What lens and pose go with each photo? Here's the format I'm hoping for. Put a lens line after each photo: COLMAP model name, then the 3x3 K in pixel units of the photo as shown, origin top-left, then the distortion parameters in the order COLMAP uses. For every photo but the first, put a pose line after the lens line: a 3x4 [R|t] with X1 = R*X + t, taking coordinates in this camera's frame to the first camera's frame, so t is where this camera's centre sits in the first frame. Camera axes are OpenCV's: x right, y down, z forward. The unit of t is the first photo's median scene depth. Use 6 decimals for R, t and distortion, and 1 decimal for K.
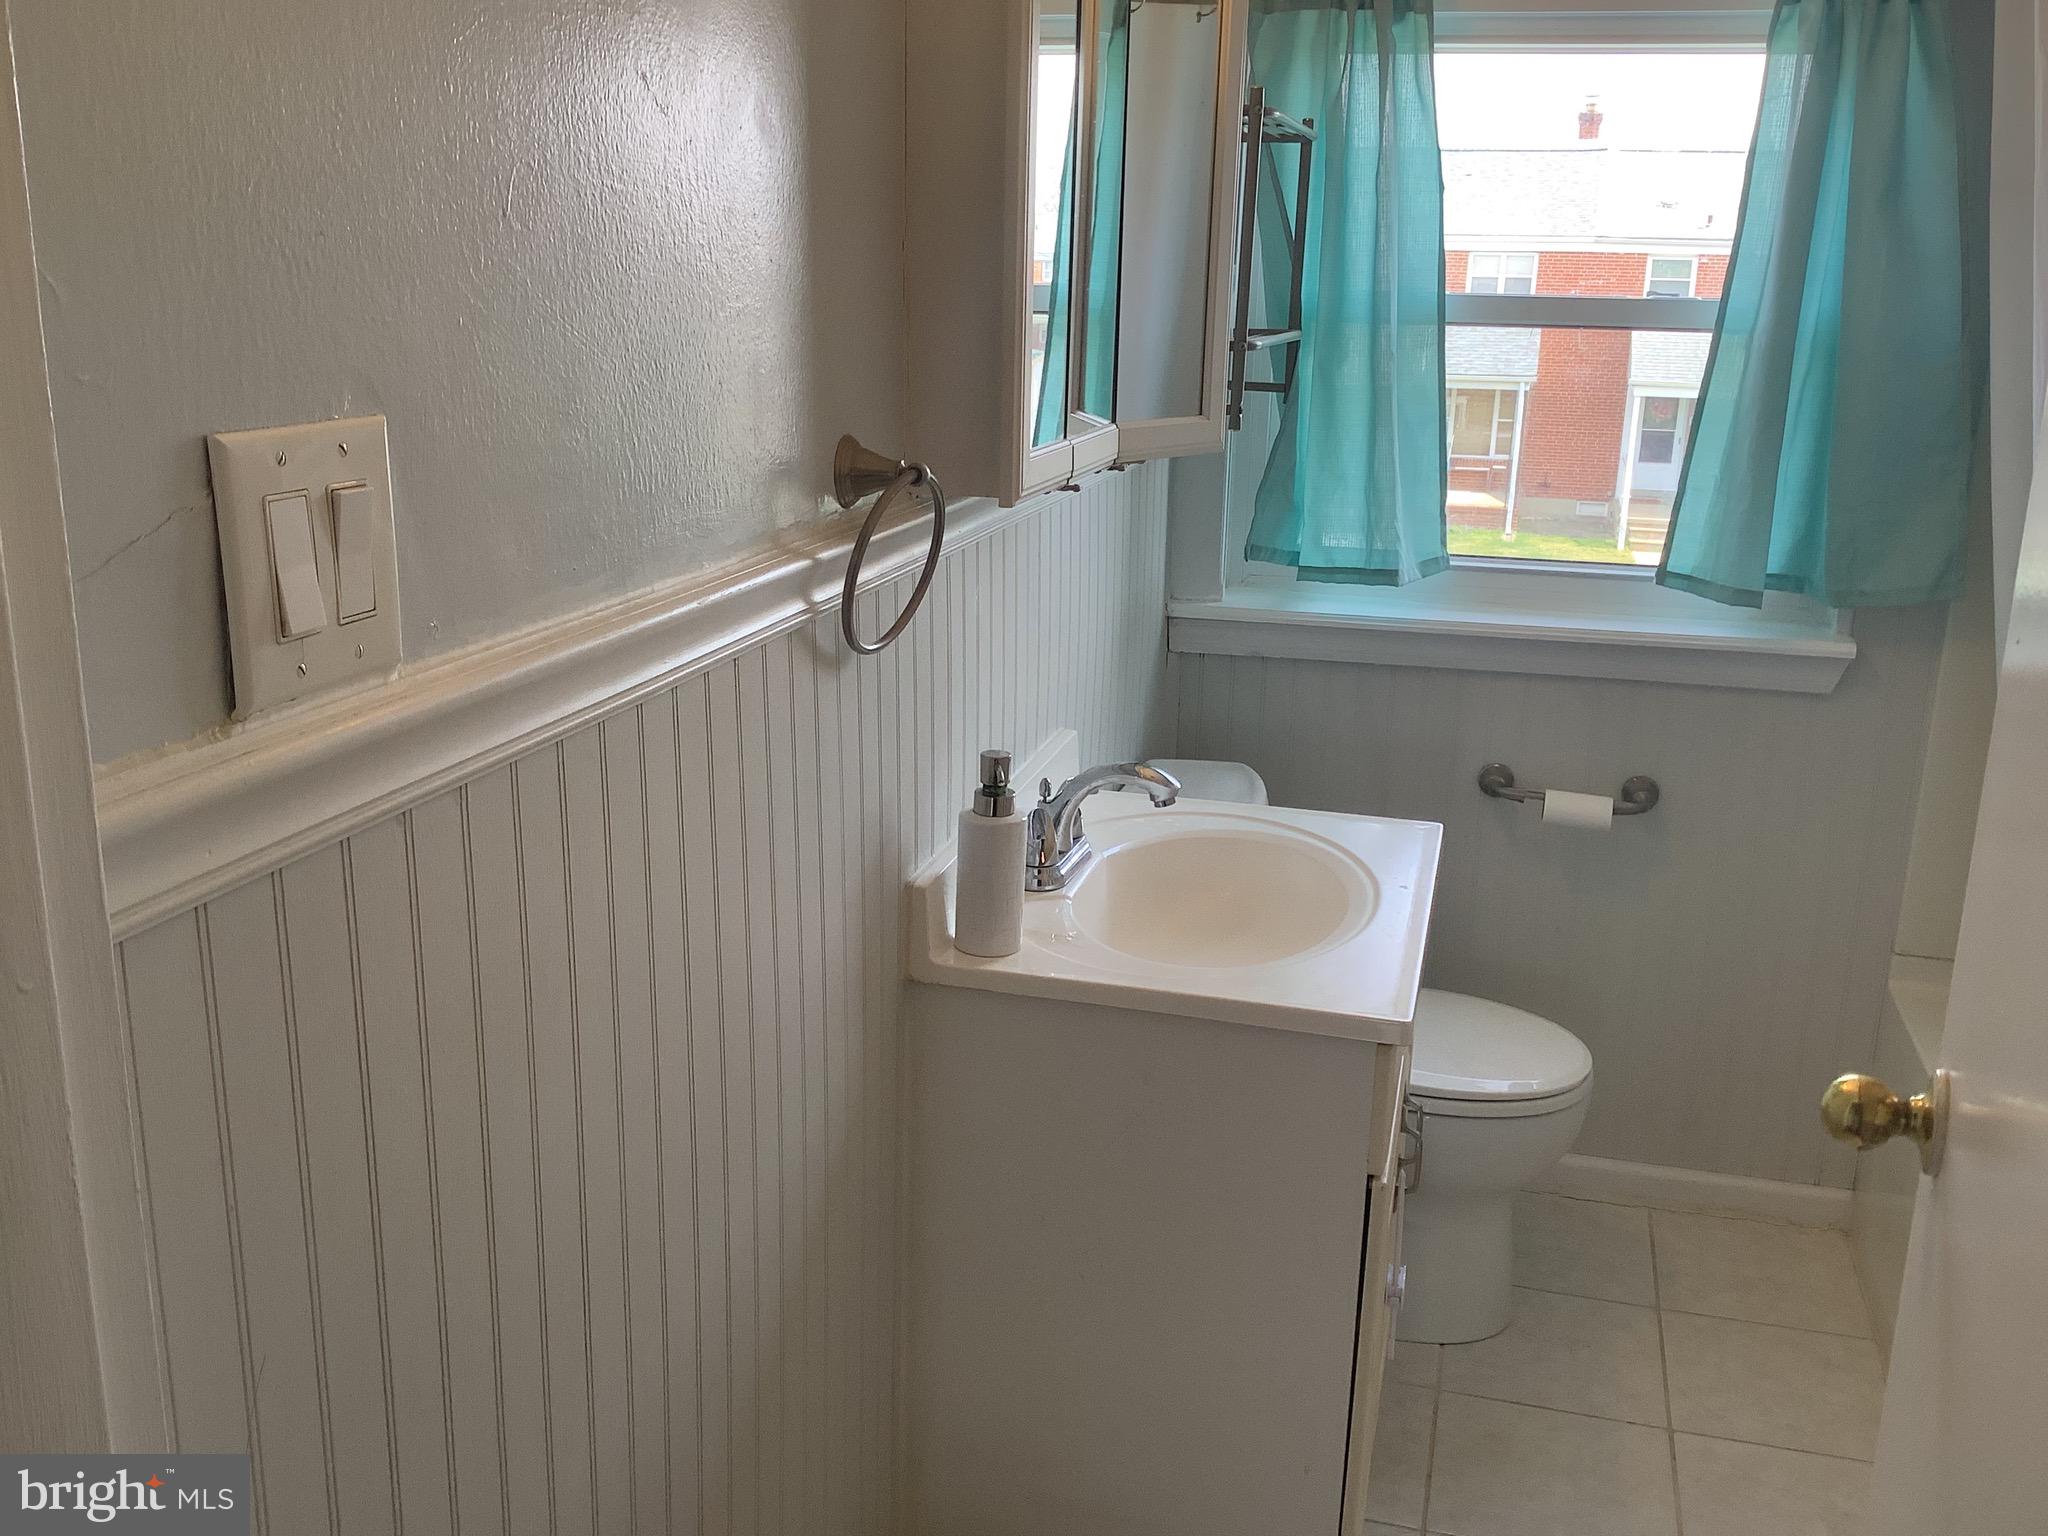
lens RADIAL K [[1867.0, 0, 1024.0], [0, 1867.0, 768.0], [0, 0, 1]] dist [0.136437, -0.281666]
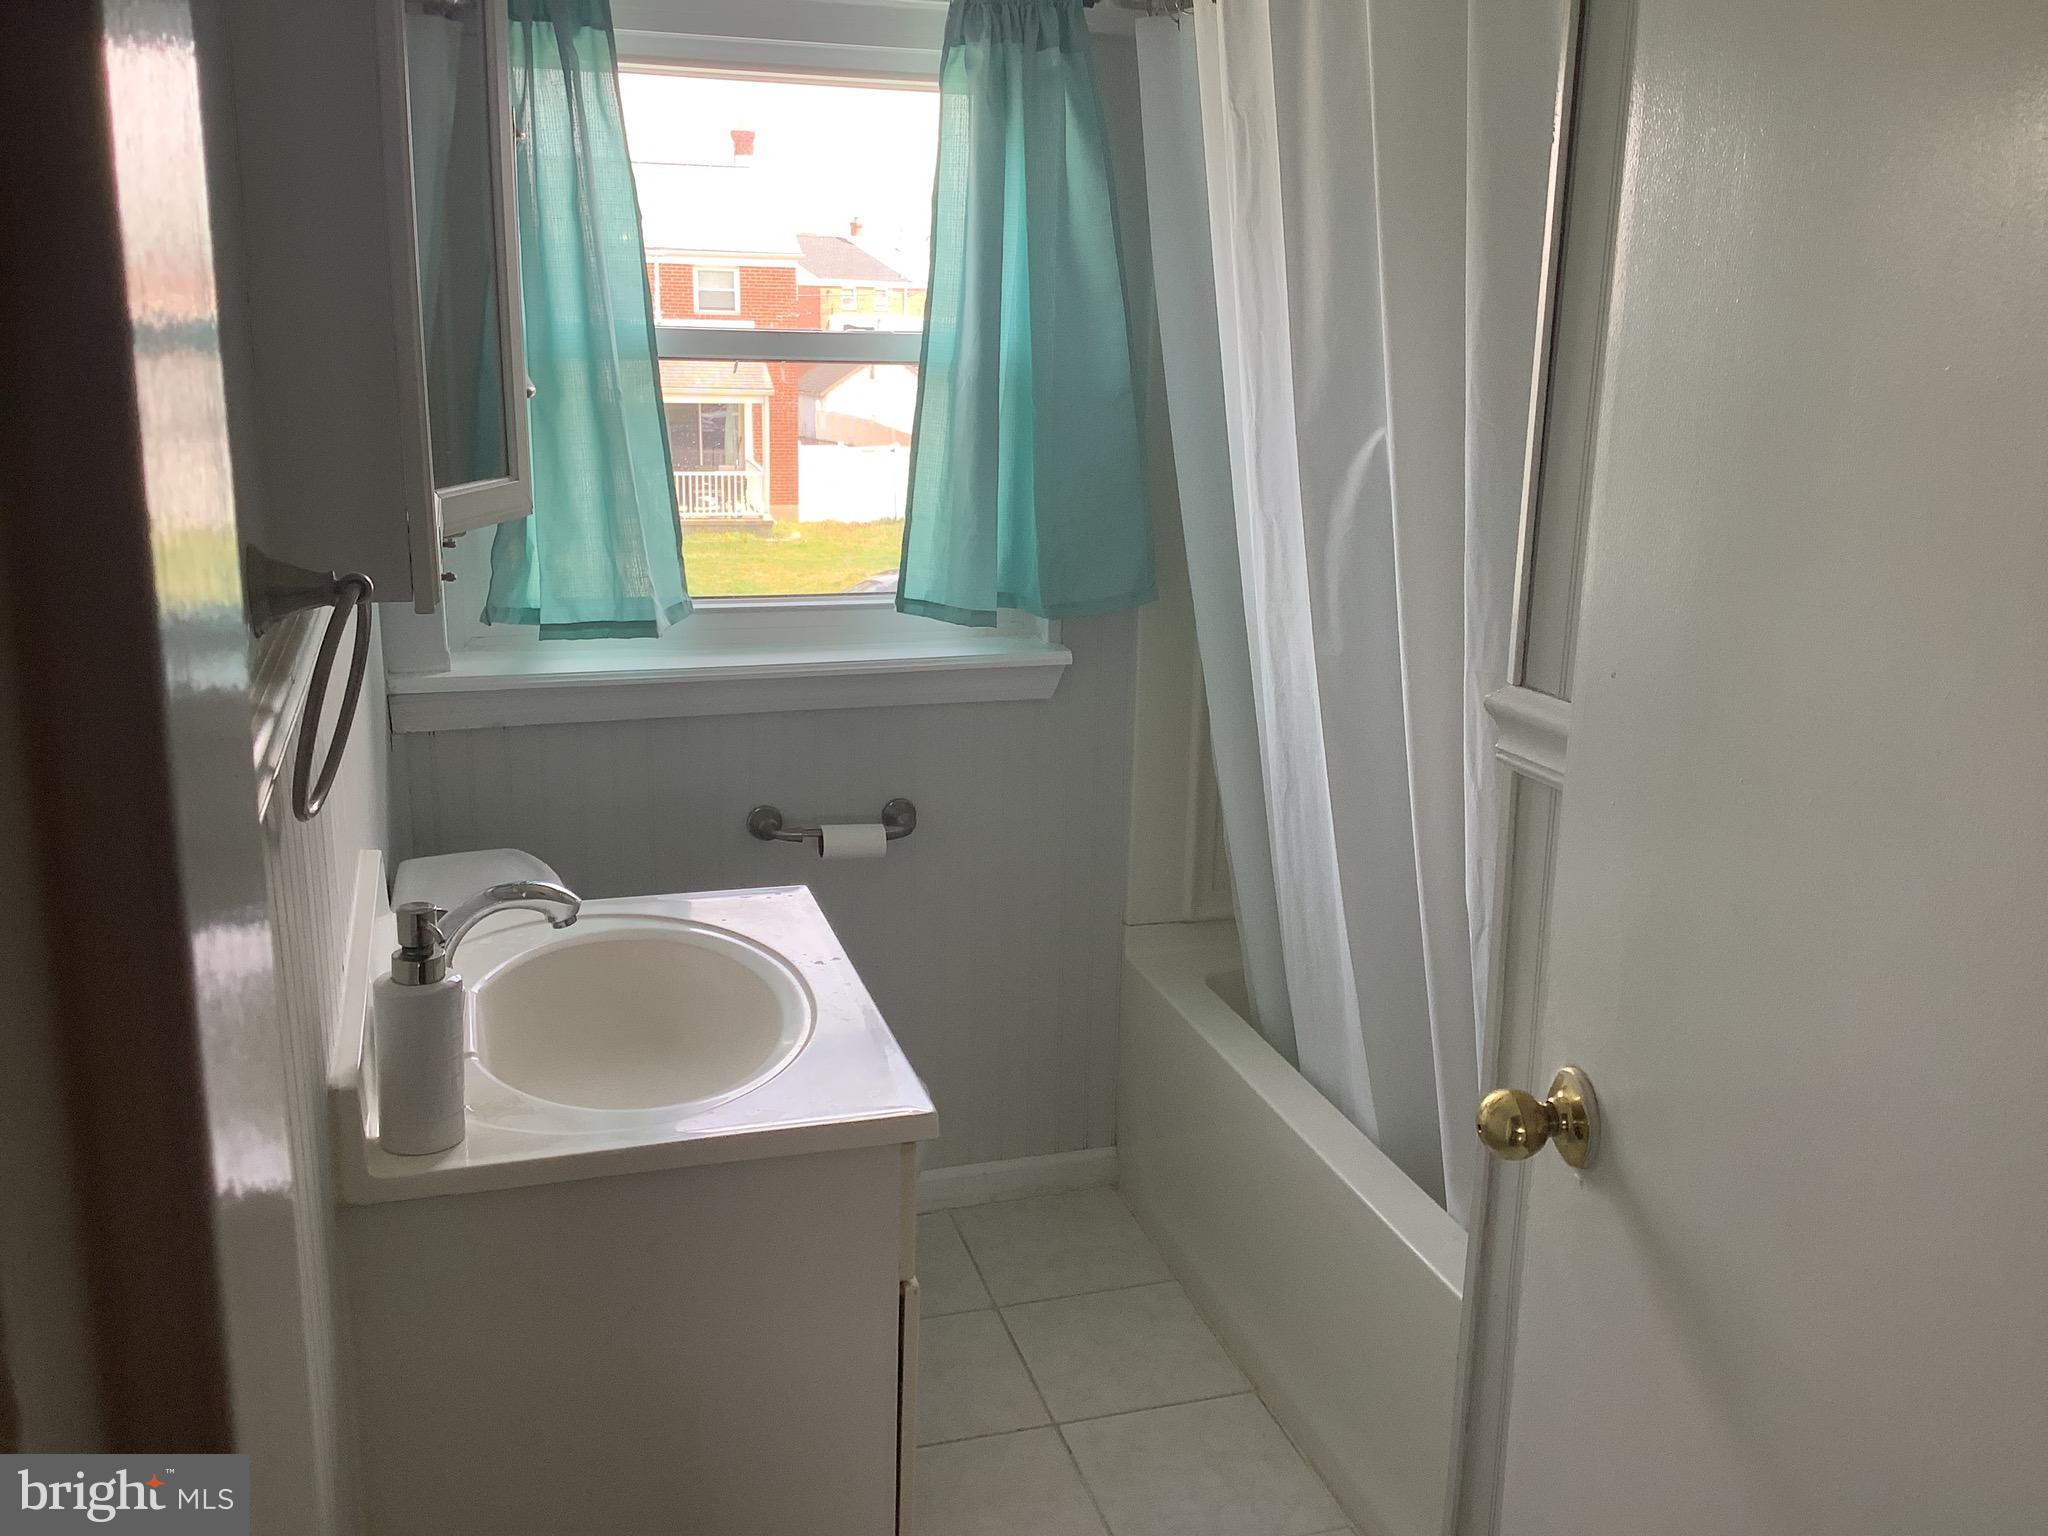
lens RADIAL K [[1867.0, 0, 1024.0], [0, 1867.0, 768.0], [0, 0, 1]] dist [0.136437, -0.281666]
pose [[0.845423, -0.137710, 0.516038, -0.142463], [0.137616, 0.989731, 0.038663, -0.043538], [-0.516063, 0.038329, 0.855693, 0.103066]]
